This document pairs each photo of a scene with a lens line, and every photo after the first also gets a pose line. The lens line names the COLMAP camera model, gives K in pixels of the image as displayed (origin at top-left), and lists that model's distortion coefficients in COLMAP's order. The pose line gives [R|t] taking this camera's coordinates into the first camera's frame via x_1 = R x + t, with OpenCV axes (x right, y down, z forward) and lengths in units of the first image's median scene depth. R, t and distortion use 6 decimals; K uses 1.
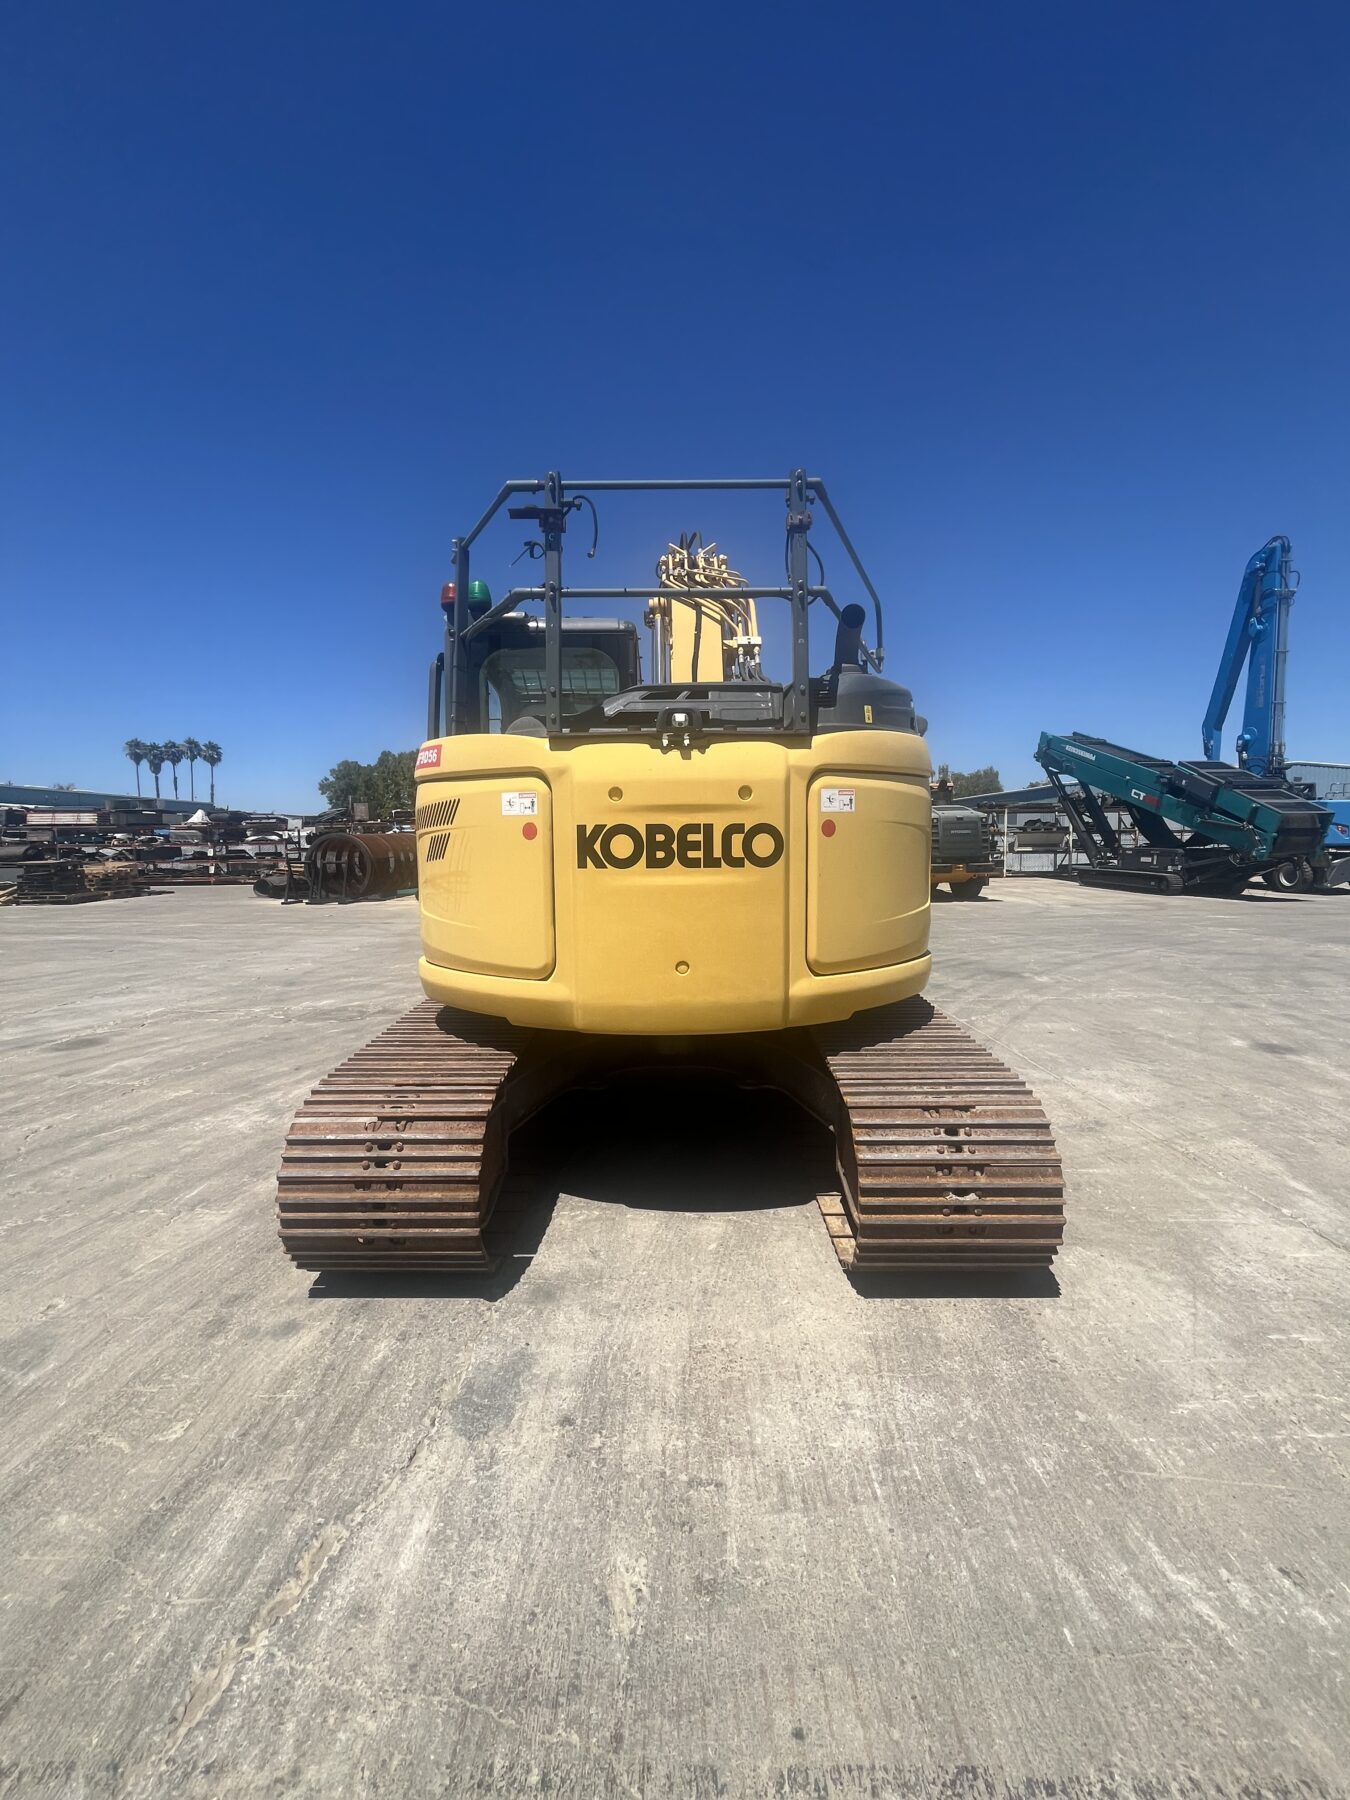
lens RADIAL K [[728.9, 0, 675.0], [0, 728.9, 900.0], [0, 0, 1]] dist [-0.002156, -0.000061]
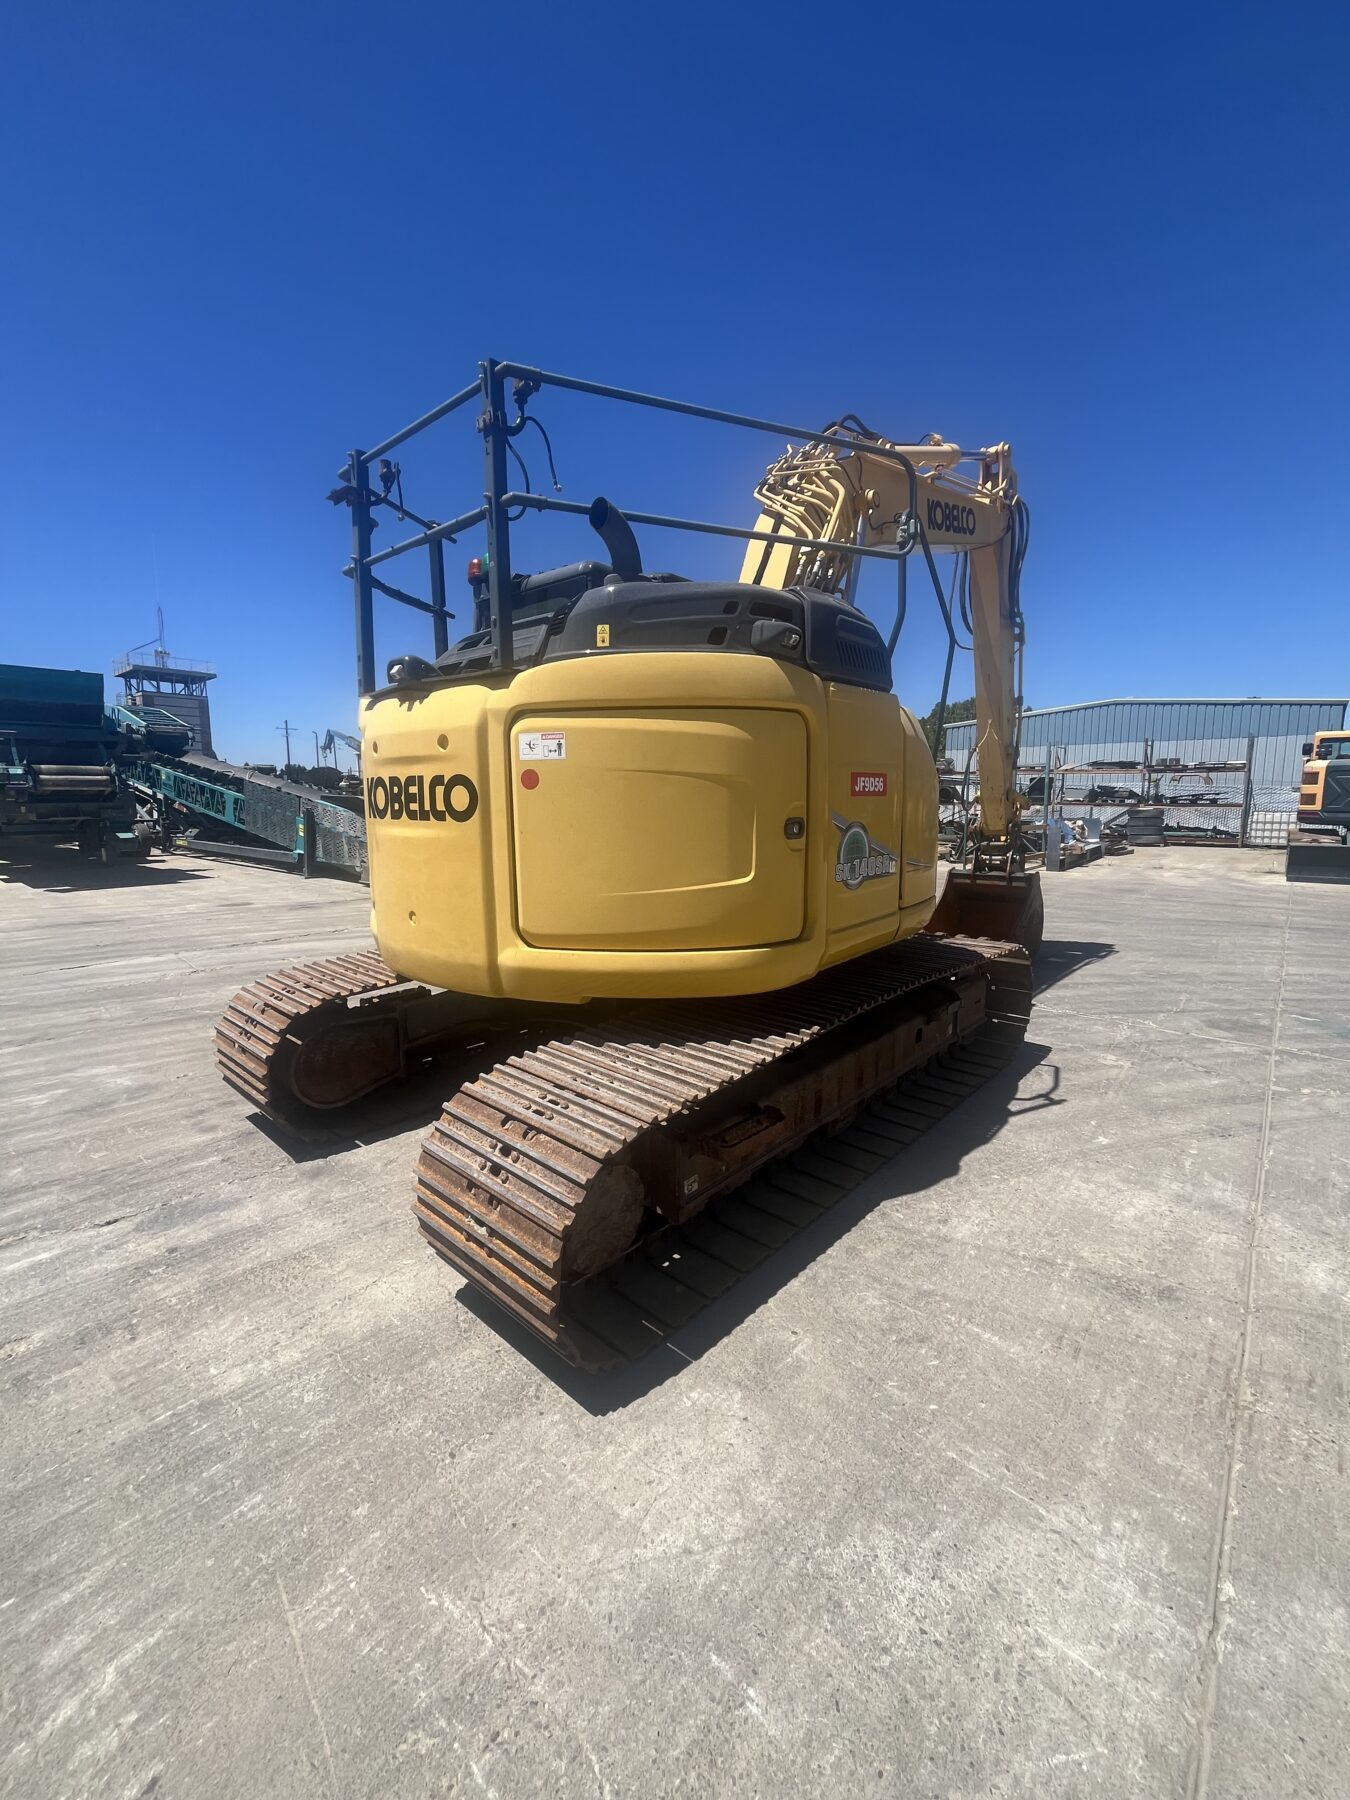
lens RADIAL K [[729.1, 0, 675.0], [0, 729.1, 900.0], [0, 0, 1]] dist [-0.001358, 0.000321]
pose [[0.744835, 0.100949, -0.659568, 0.965885], [-0.058281, 0.994554, 0.086403, -0.042394], [0.664698, -0.025916, 0.746662, 0.485227]]
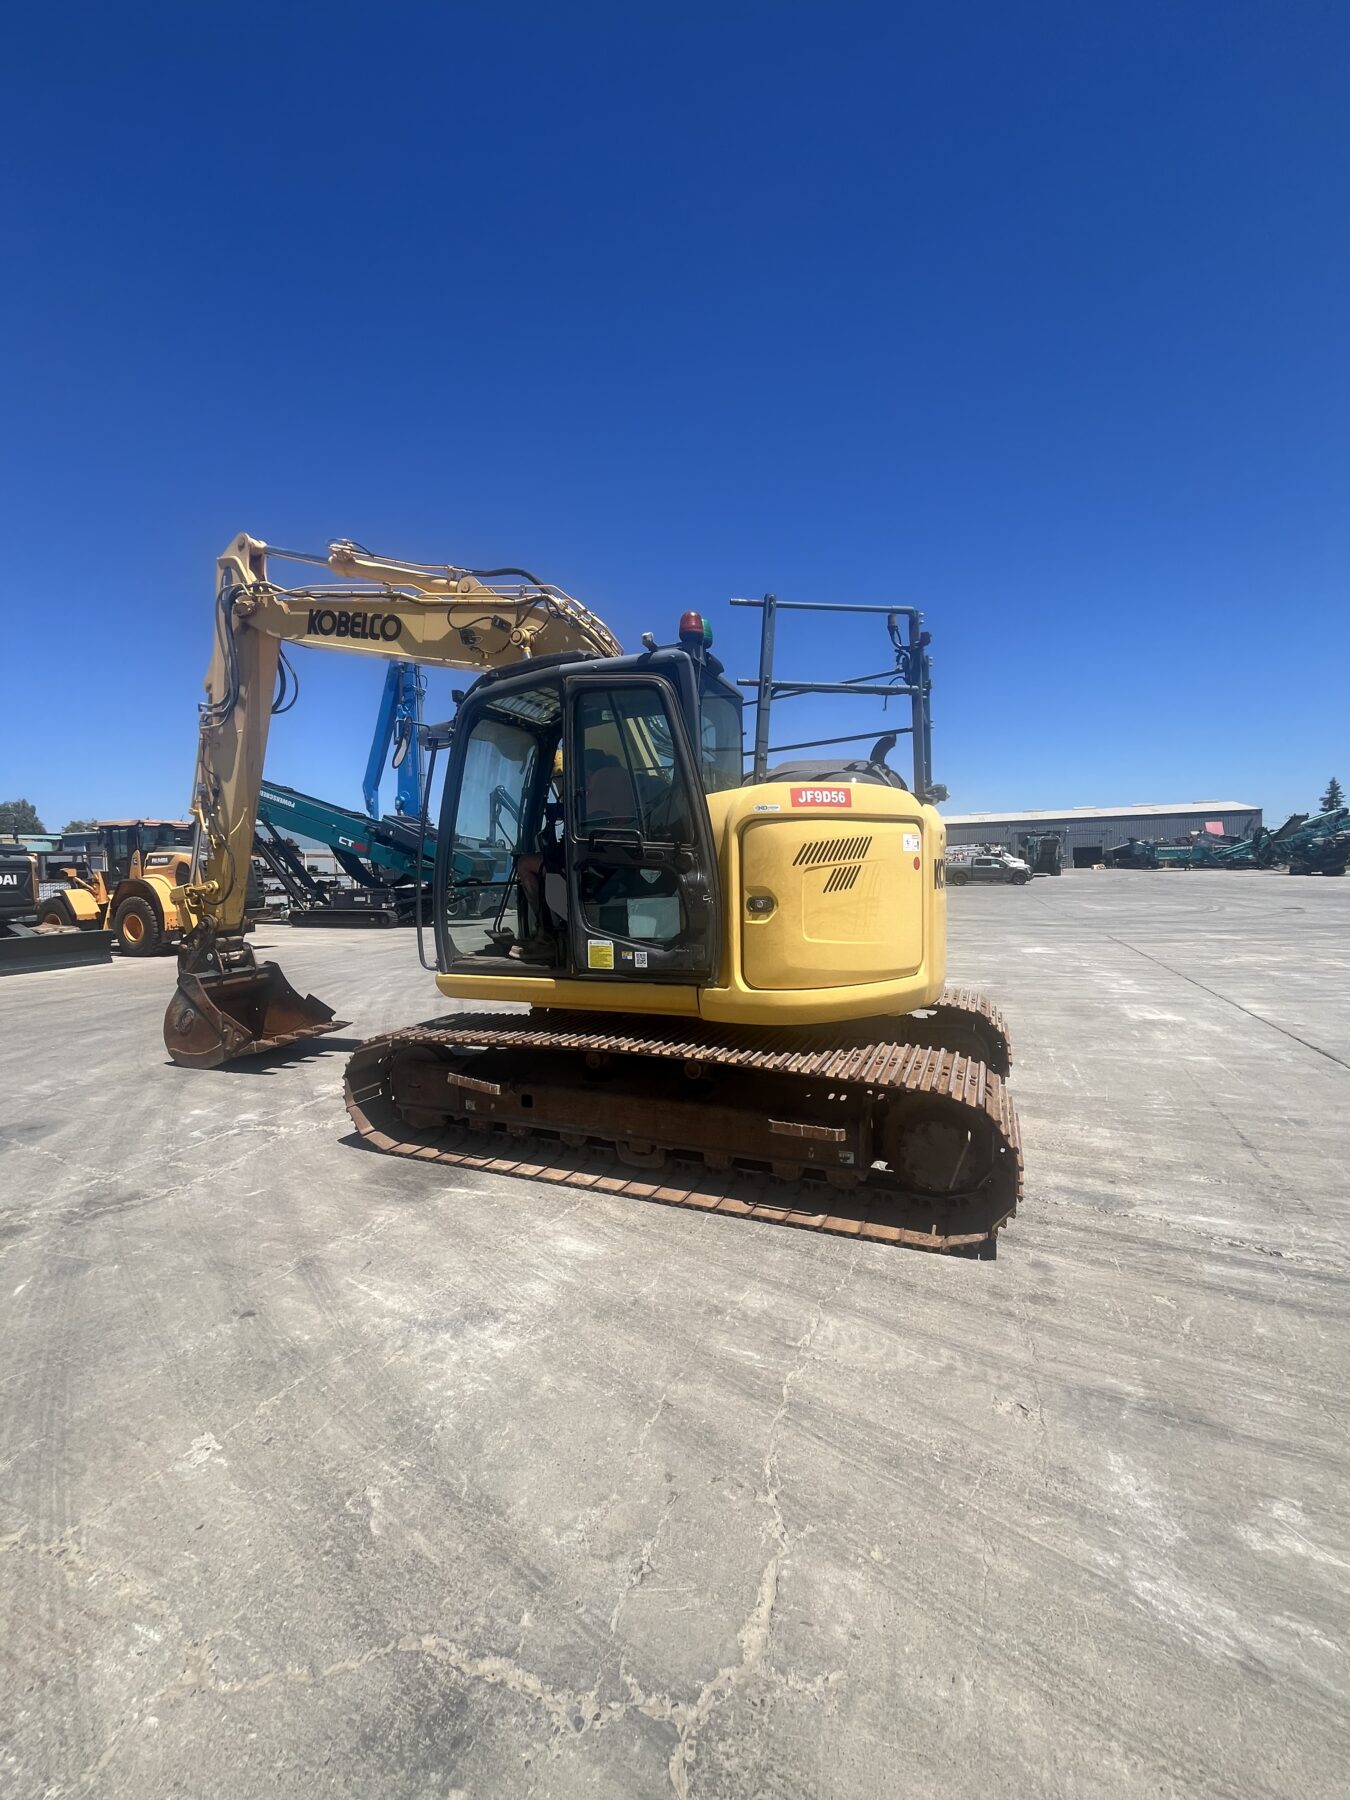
lens RADIAL K [[728.9, 0, 675.0], [0, 728.9, 900.0], [0, 0, 1]] dist [-0.002156, -0.000061]
pose [[0.389822, -0.040562, 0.919997, -1.674747], [0.097693, 0.995214, 0.002483, -0.076949], [-0.915694, 0.088909, 0.391918, 0.918993]]
